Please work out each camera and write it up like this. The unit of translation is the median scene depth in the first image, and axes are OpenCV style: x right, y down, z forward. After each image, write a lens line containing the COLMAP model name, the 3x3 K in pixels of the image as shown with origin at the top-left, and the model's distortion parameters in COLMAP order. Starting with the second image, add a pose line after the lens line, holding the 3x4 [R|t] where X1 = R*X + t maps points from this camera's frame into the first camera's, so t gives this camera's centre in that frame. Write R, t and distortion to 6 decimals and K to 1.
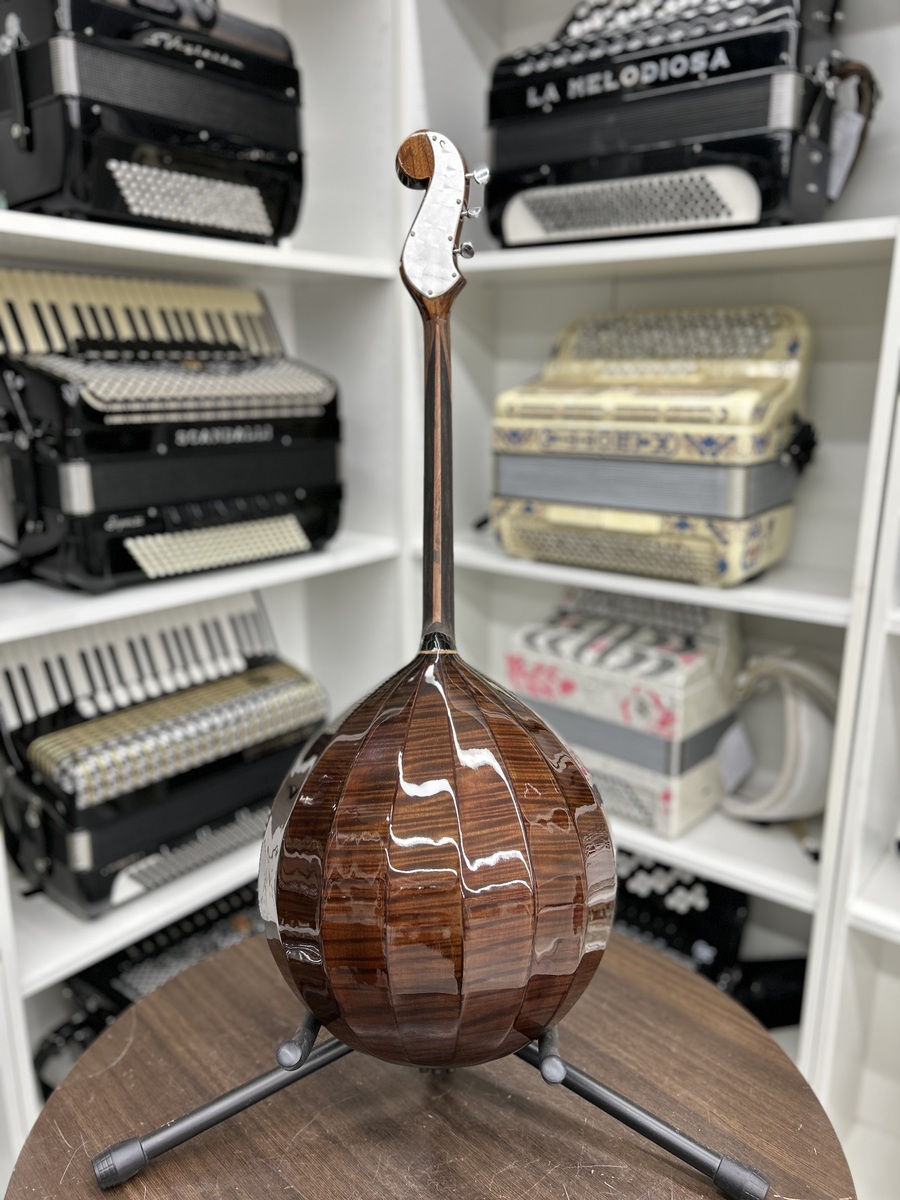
lens RADIAL K [[904.8, 0, 450.0], [0, 904.8, 604.0], [0, 0, 1]] dist [0.033489, -0.042976]
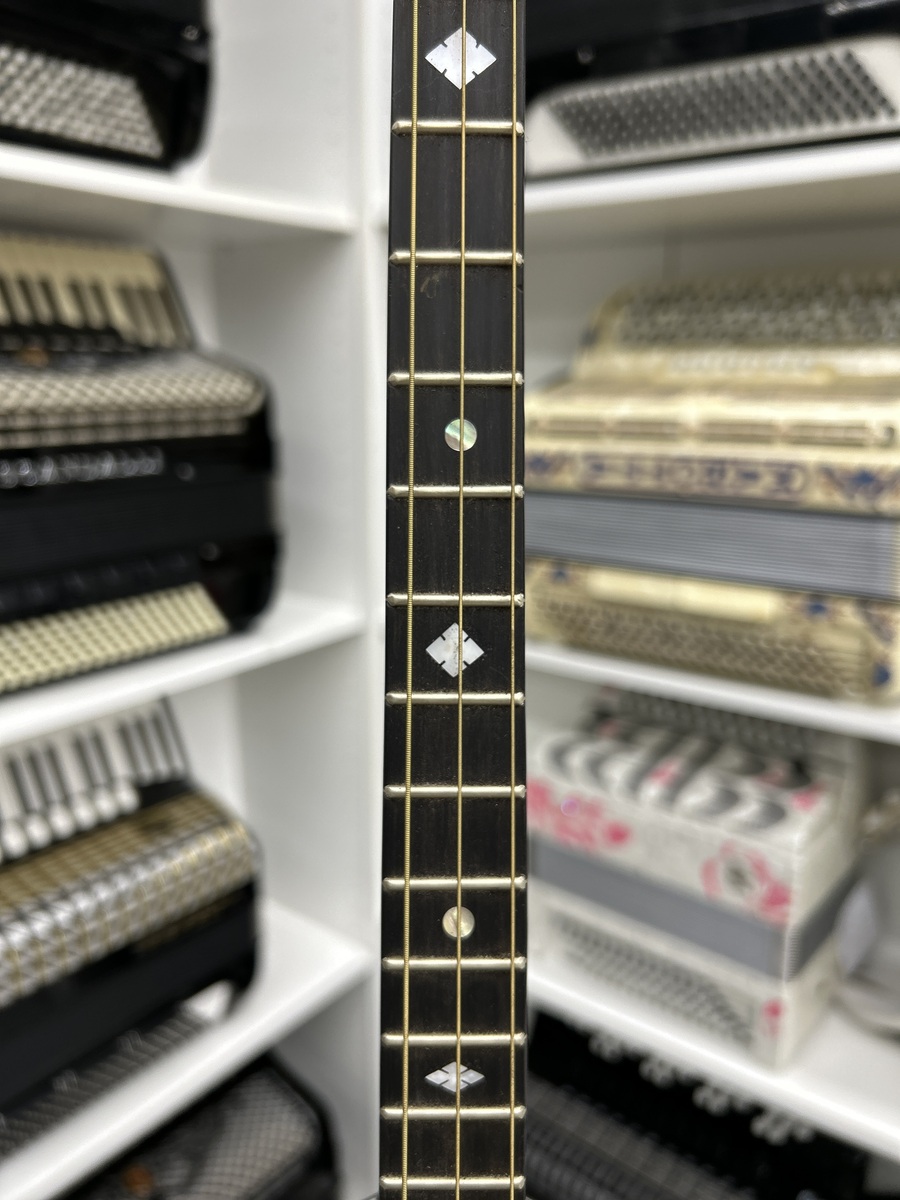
lens RADIAL K [[945.1, 0, 449.0], [0, 945.1, 600.7], [0, 0, 1]] dist [-0.010820, -0.007608]
pose [[0.999586, -0.009377, 0.027219, -0.014443], [0.009809, 0.999827, -0.015804, -0.083056], [-0.027066, 0.016064, 0.999505, 0.348220]]
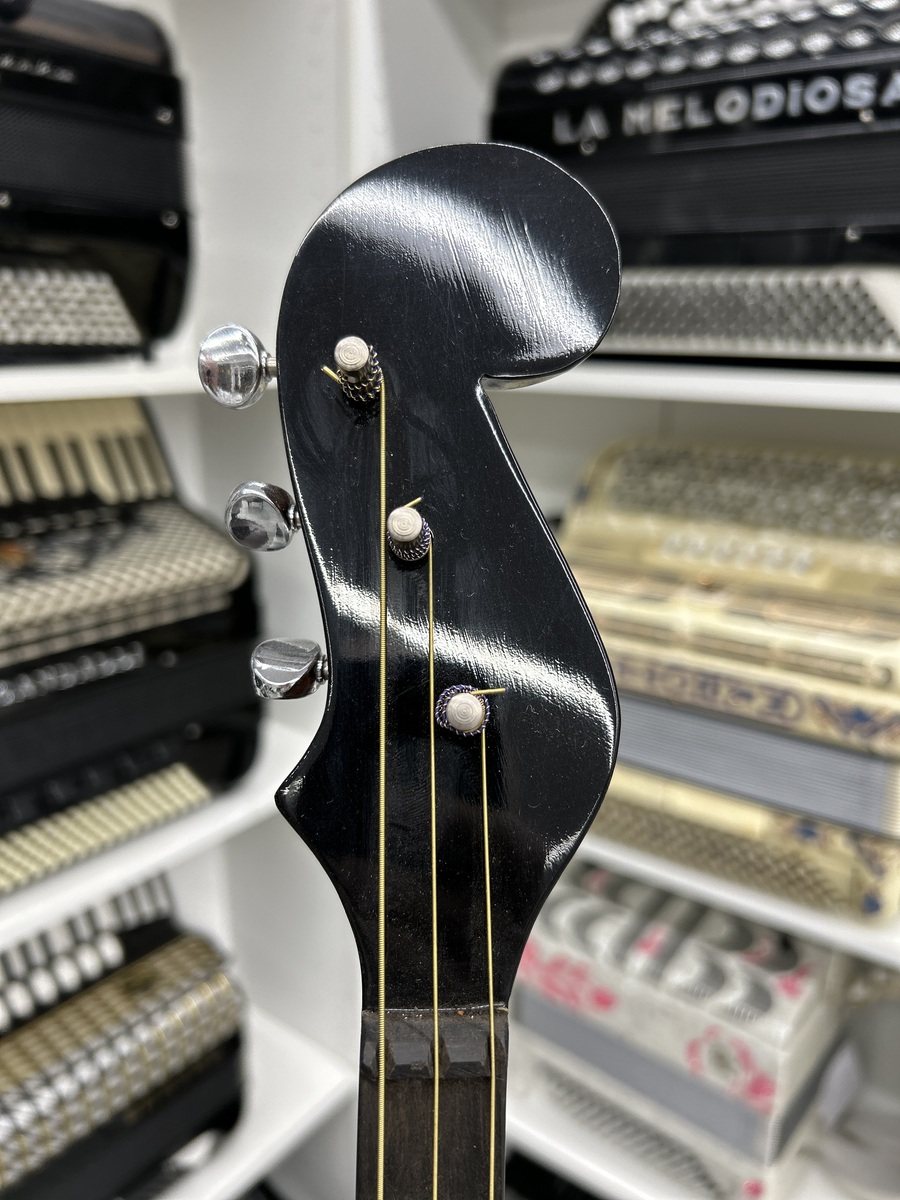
lens RADIAL K [[945.1, 0, 449.0], [0, 945.1, 600.7], [0, 0, 1]] dist [-0.010820, -0.007608]
pose [[0.999368, -0.001775, 0.035516, -0.009879], [0.001019, 0.999773, 0.021294, -0.254112], [-0.035545, -0.021245, 0.999142, 0.362447]]
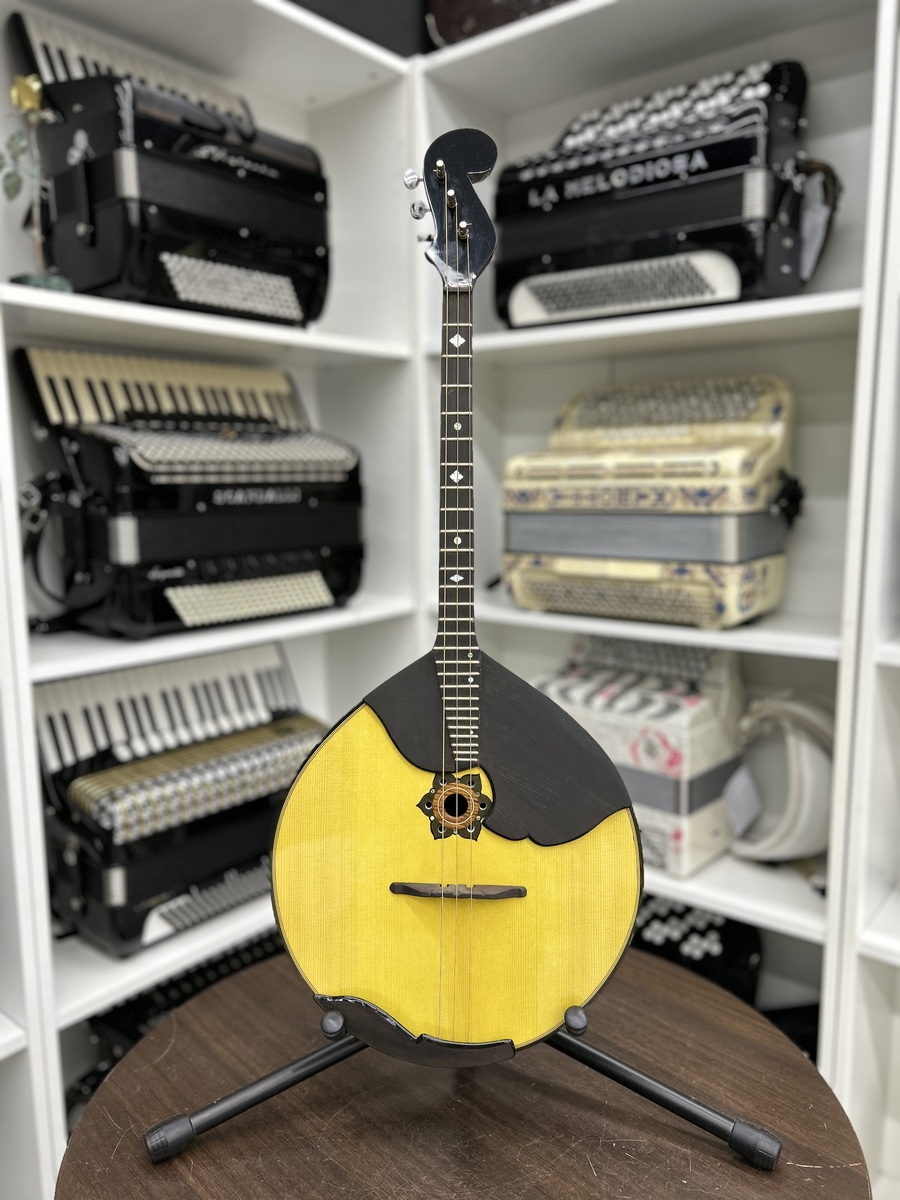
lens RADIAL K [[904.8, 0, 450.0], [0, 904.8, 604.0], [0, 0, 1]] dist [0.033489, -0.042976]
pose [[0.999902, -0.011656, -0.007696, -0.010421], [0.010769, 0.994232, -0.106709, 0.062463], [0.008896, 0.106616, 0.994261, -0.067025]]
